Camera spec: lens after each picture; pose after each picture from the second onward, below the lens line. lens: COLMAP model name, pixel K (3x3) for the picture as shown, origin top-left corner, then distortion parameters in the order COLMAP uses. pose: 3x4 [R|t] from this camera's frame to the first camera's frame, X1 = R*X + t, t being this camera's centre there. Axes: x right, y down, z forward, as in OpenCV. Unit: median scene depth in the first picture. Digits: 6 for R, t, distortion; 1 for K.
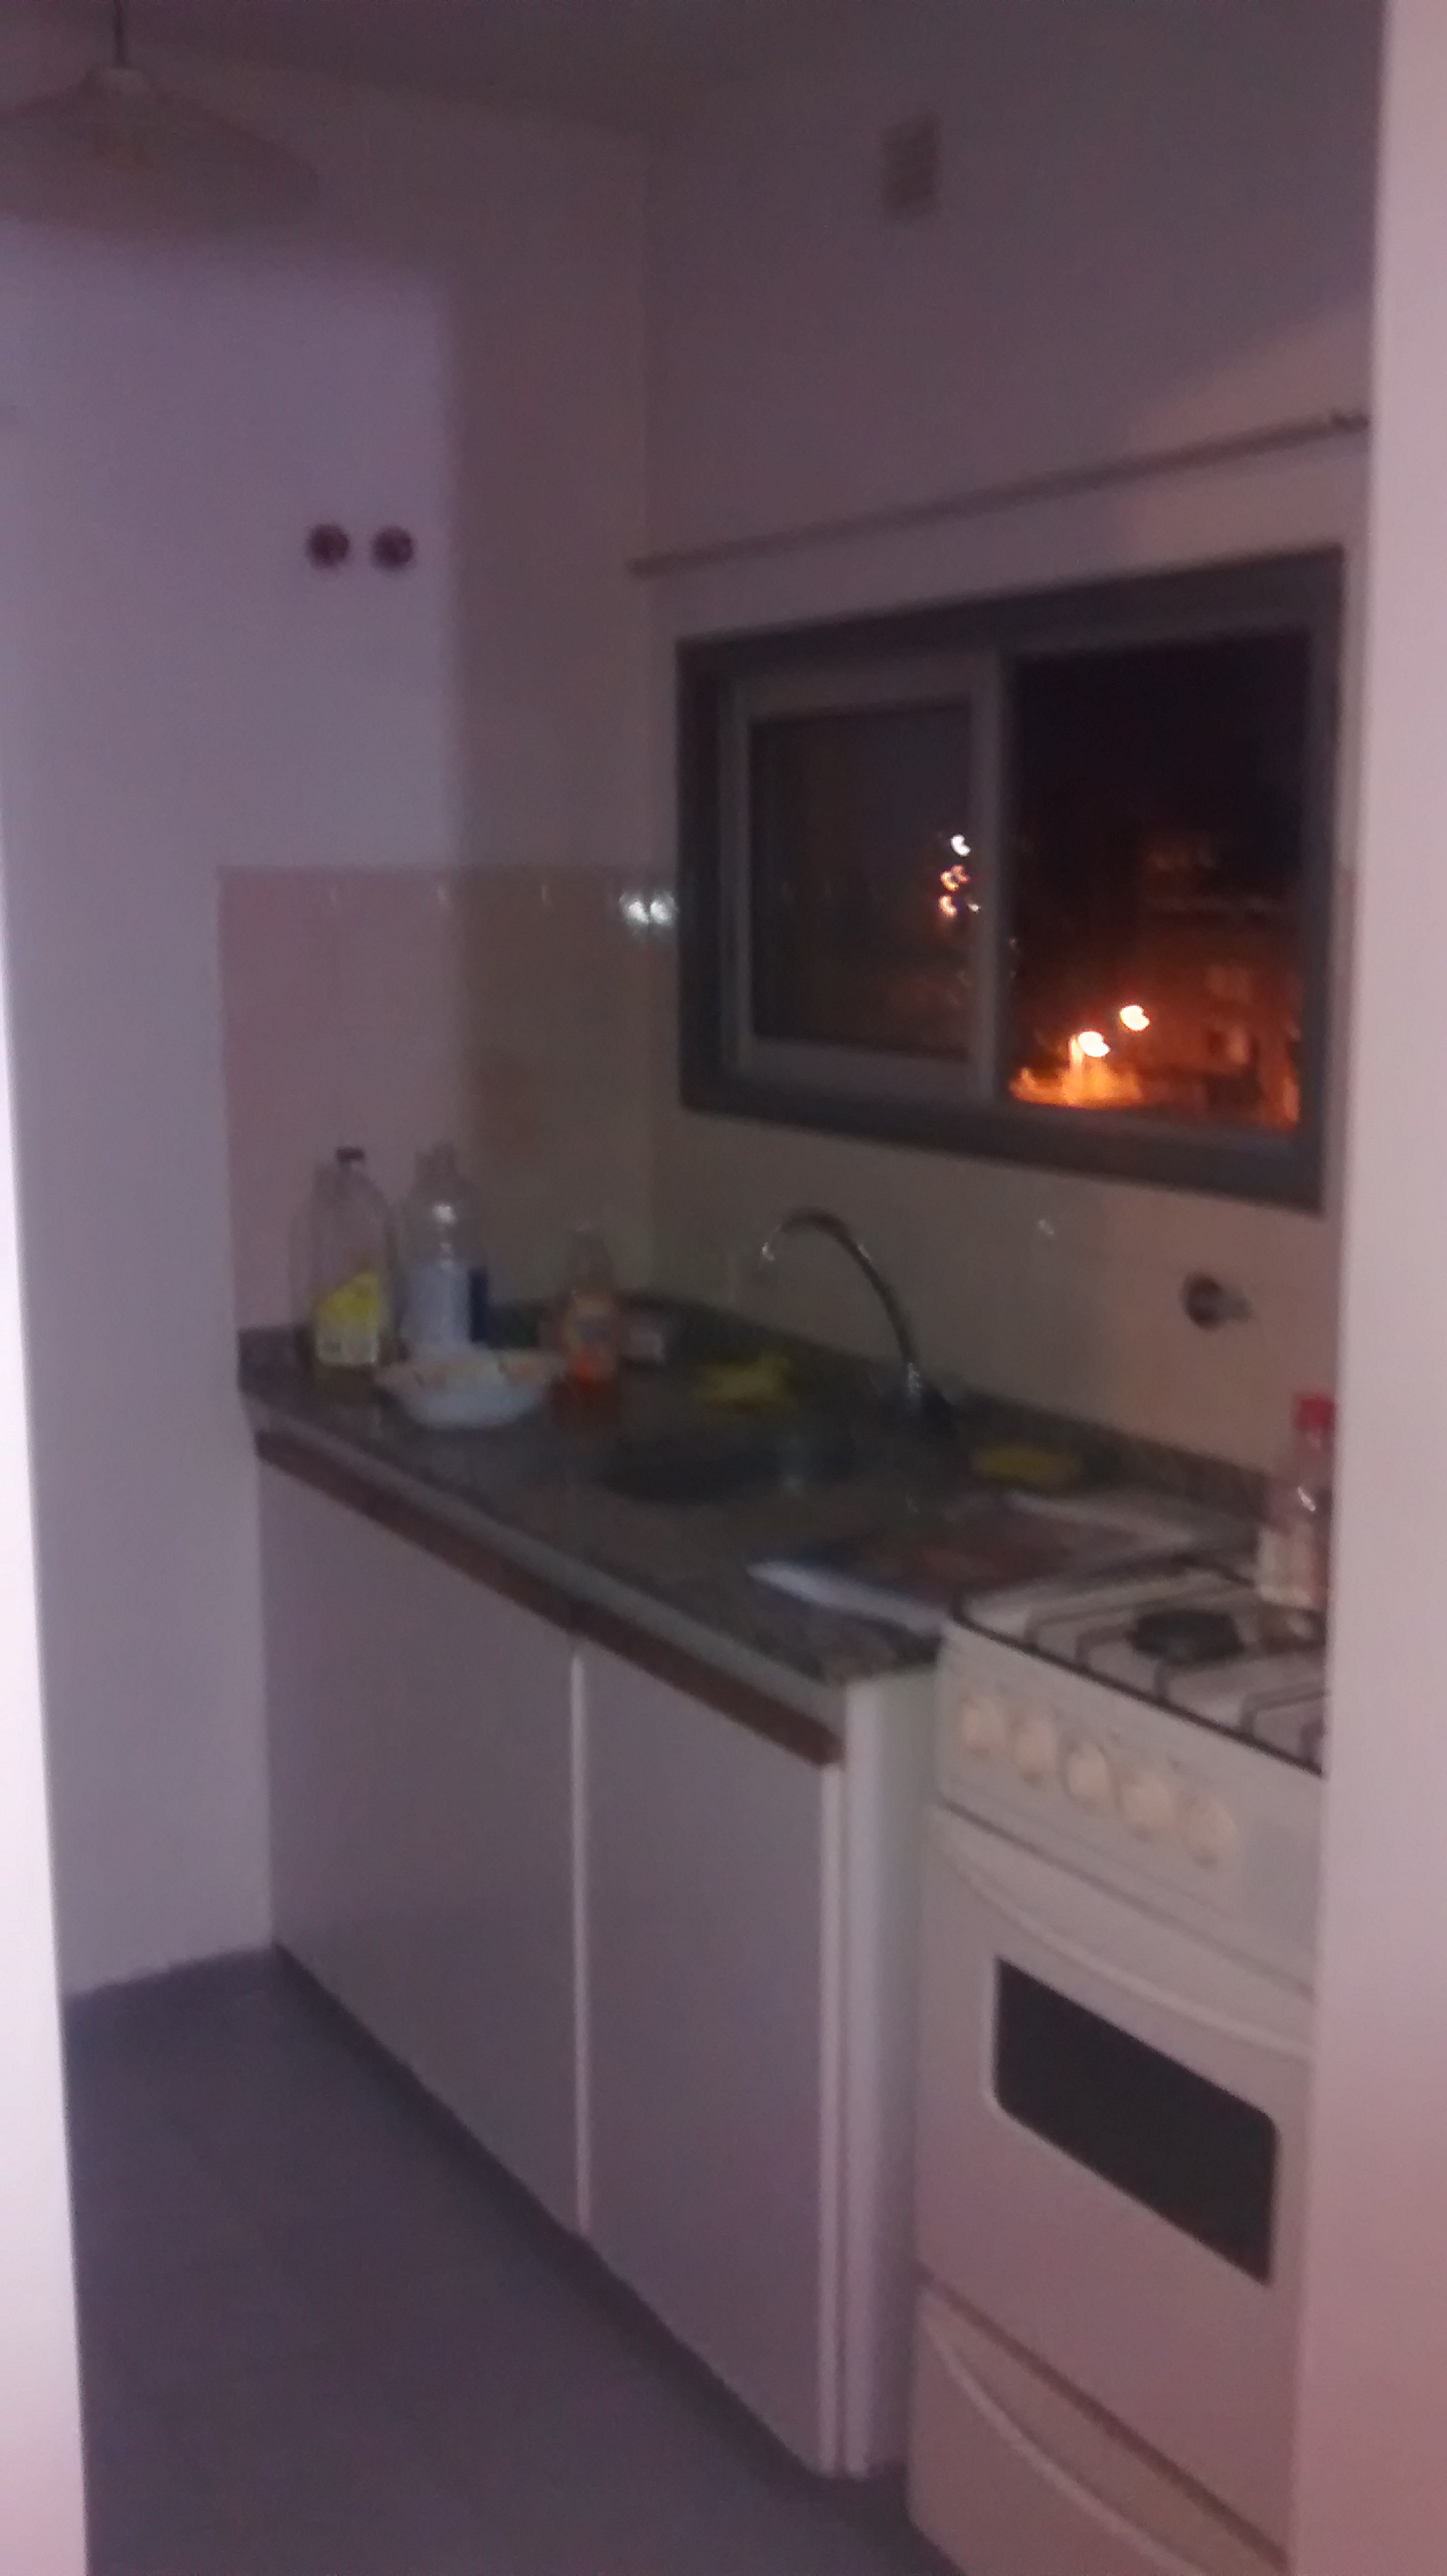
lens RADIAL K [[2513.7, 0, 732.0], [0, 2513.7, 1275.6], [0, 0, 1]] dist [0.104806, -0.297796]
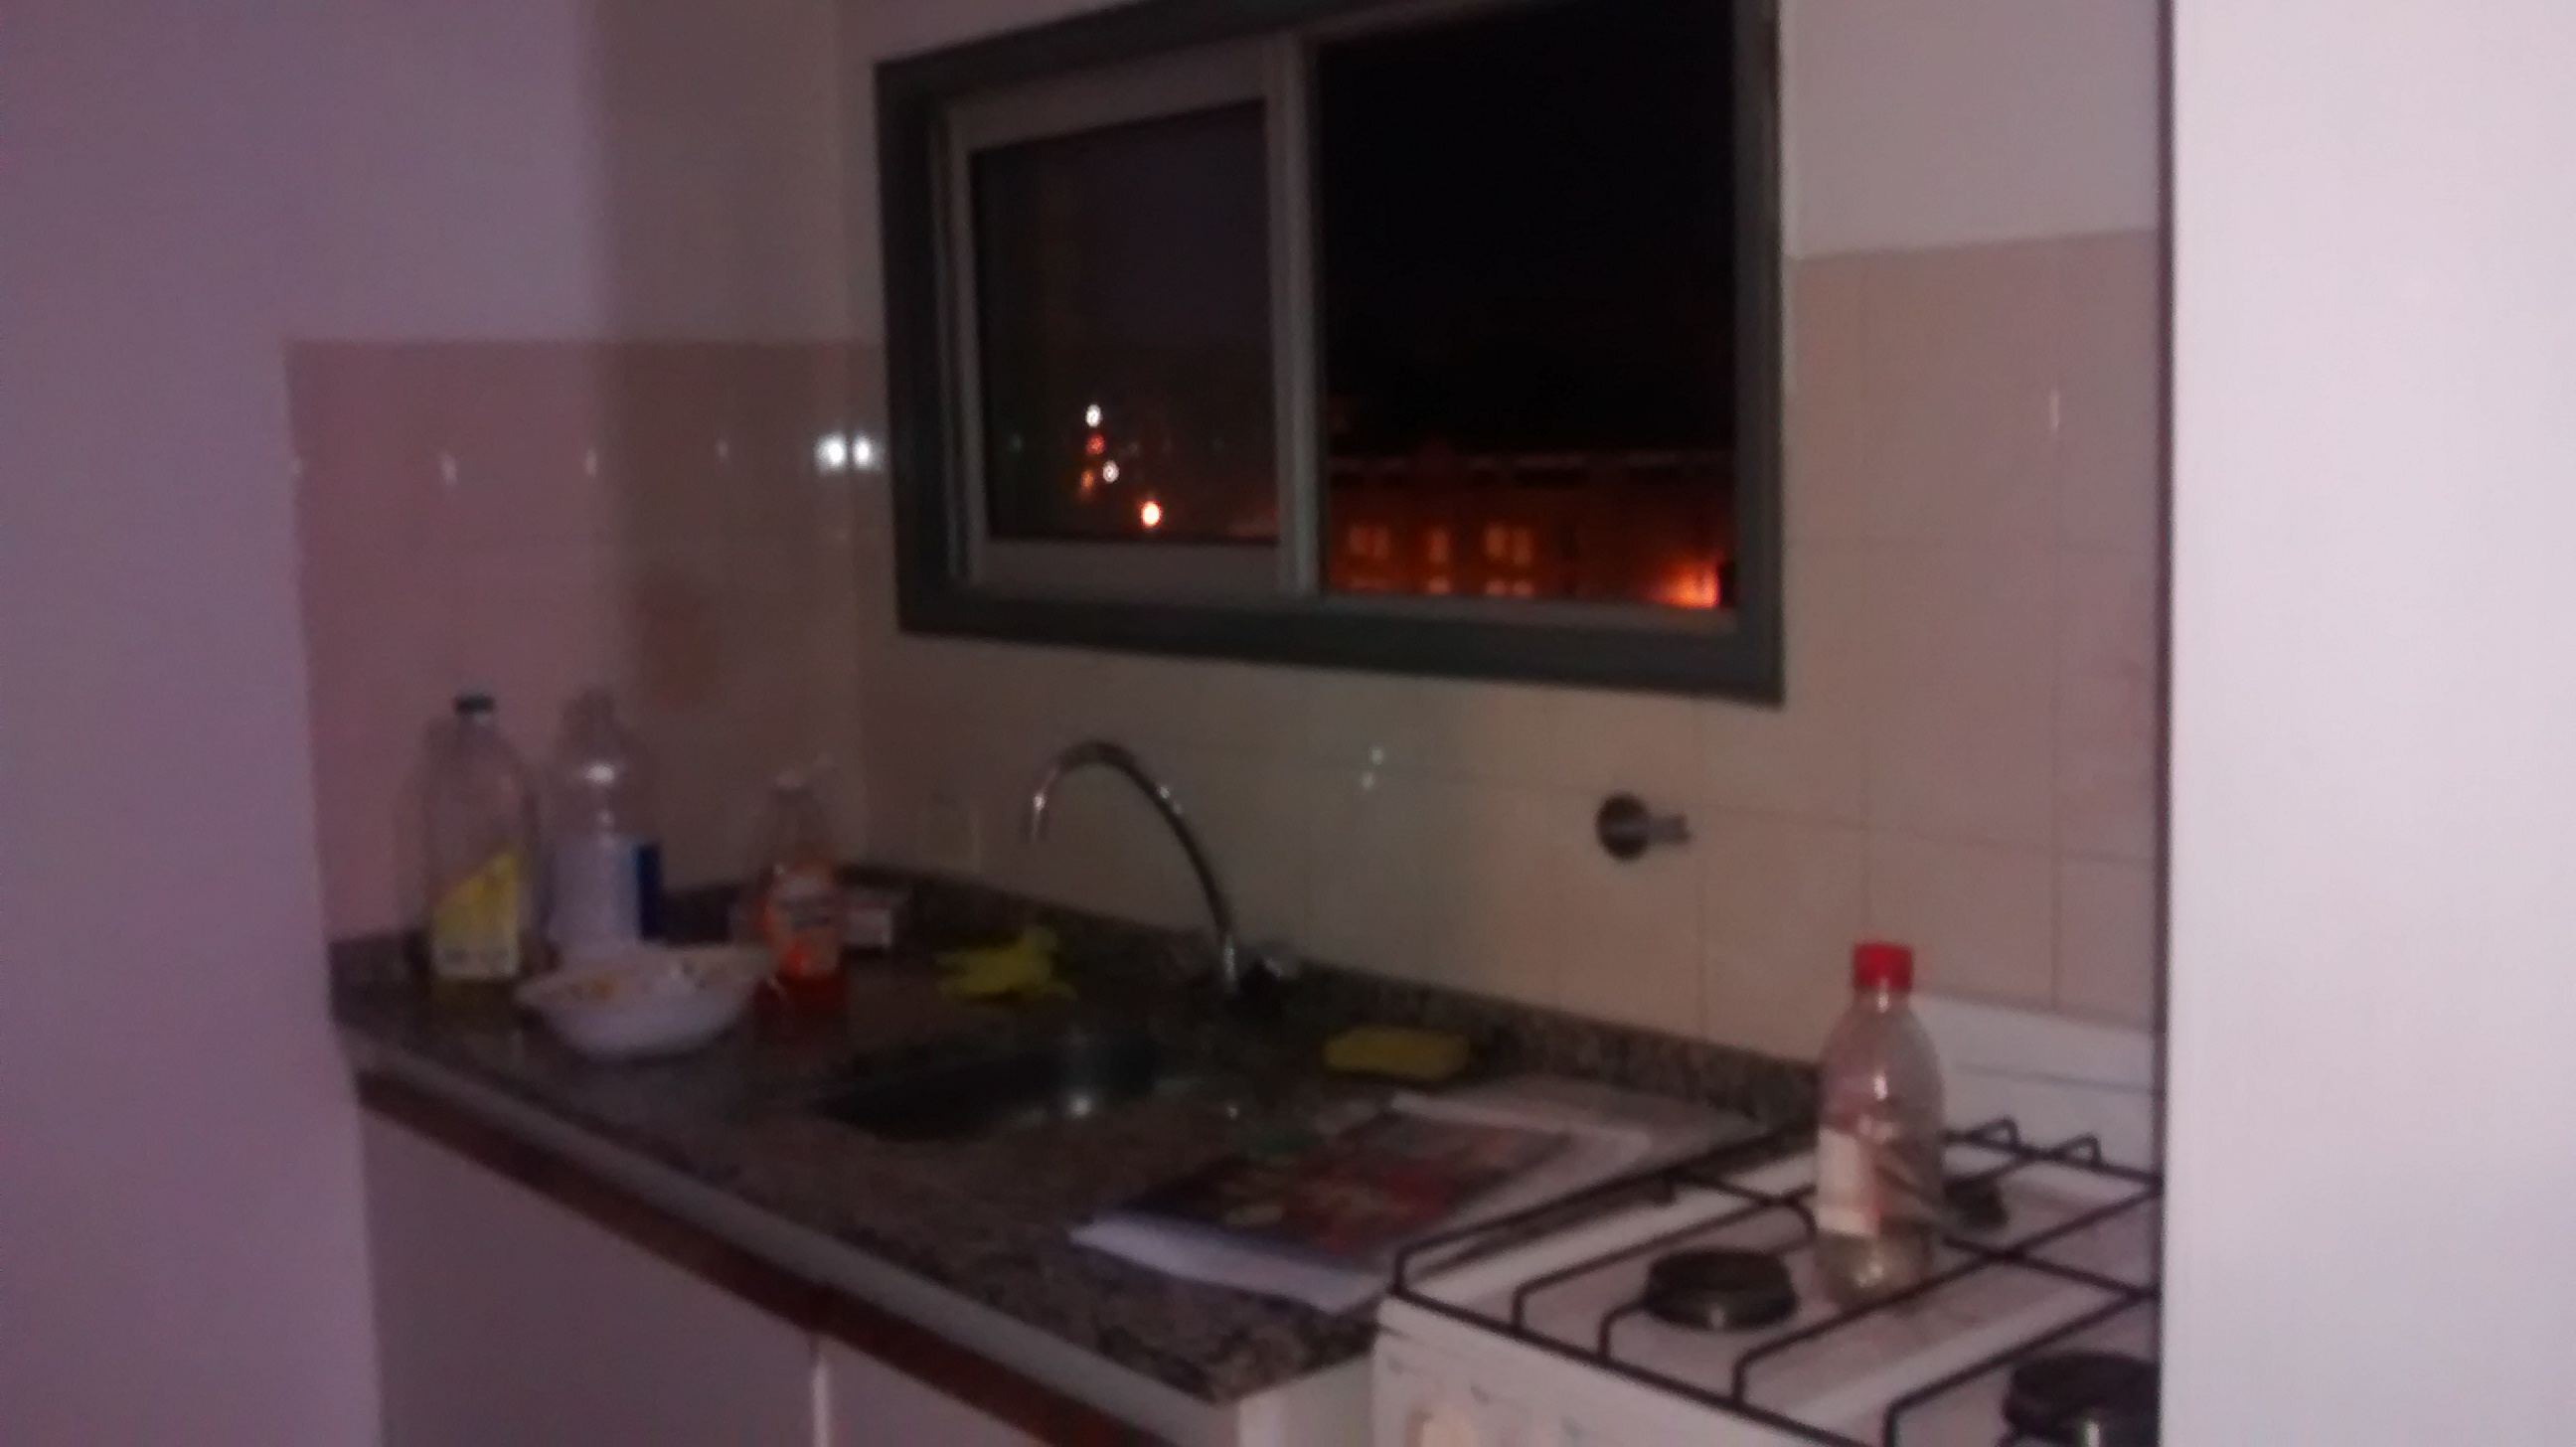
lens RADIAL K [[2513.7, 0, 1284.4], [0, 2513.7, 649.0], [0, 0, 1]] dist [0.104806, -0.297796]
pose [[0.986180, -0.040262, 0.160713, -0.032541], [0.052806, 0.995818, -0.074555, 0.006583], [-0.157039, 0.082011, 0.984181, 0.208487]]
